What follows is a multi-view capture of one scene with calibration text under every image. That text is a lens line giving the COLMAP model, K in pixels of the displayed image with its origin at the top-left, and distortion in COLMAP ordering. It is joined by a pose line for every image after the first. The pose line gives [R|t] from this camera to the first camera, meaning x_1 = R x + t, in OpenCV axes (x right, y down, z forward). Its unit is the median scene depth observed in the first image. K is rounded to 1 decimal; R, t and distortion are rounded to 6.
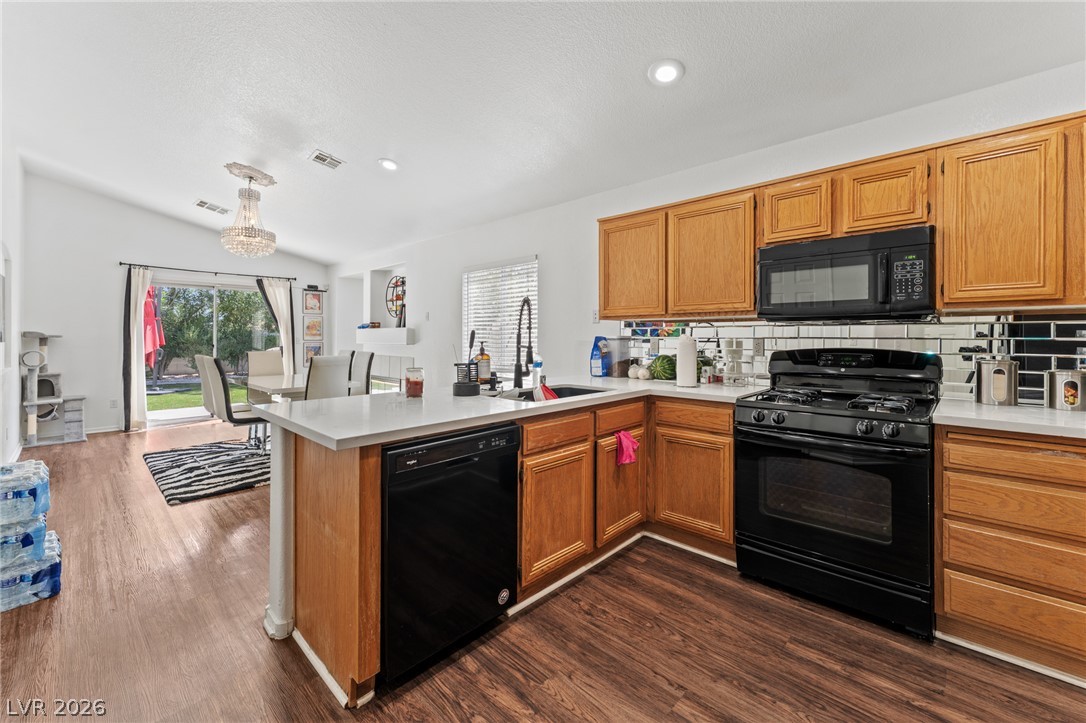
lens RADIAL K [[442.7, 0, 539.1], [0, 442.7, 339.4], [0, 0, 1]] dist [-0.000863, -0.000174]
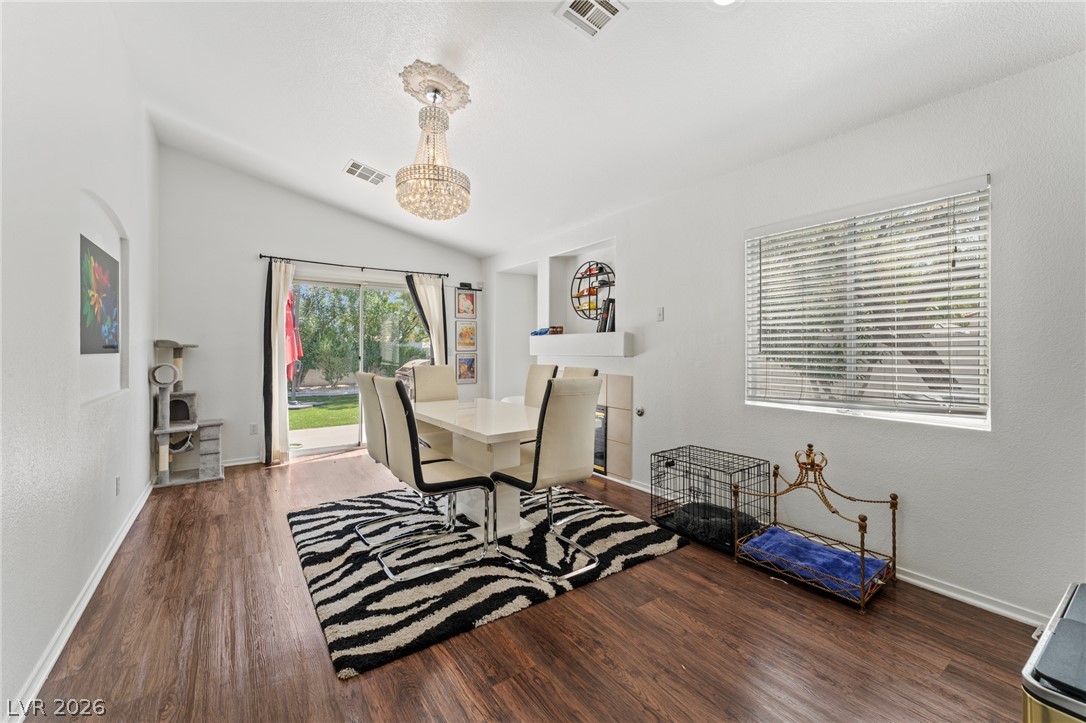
lens RADIAL K [[442.7, 0, 545.2], [0, 442.7, 351.8], [0, 0, 1]] dist [-0.000863, -0.000174]
pose [[0.981411, -0.000687, -0.191919, -0.305460], [0.001190, 0.999996, 0.002505, 0.002291], [0.191916, -0.002686, 0.981408, 0.332298]]
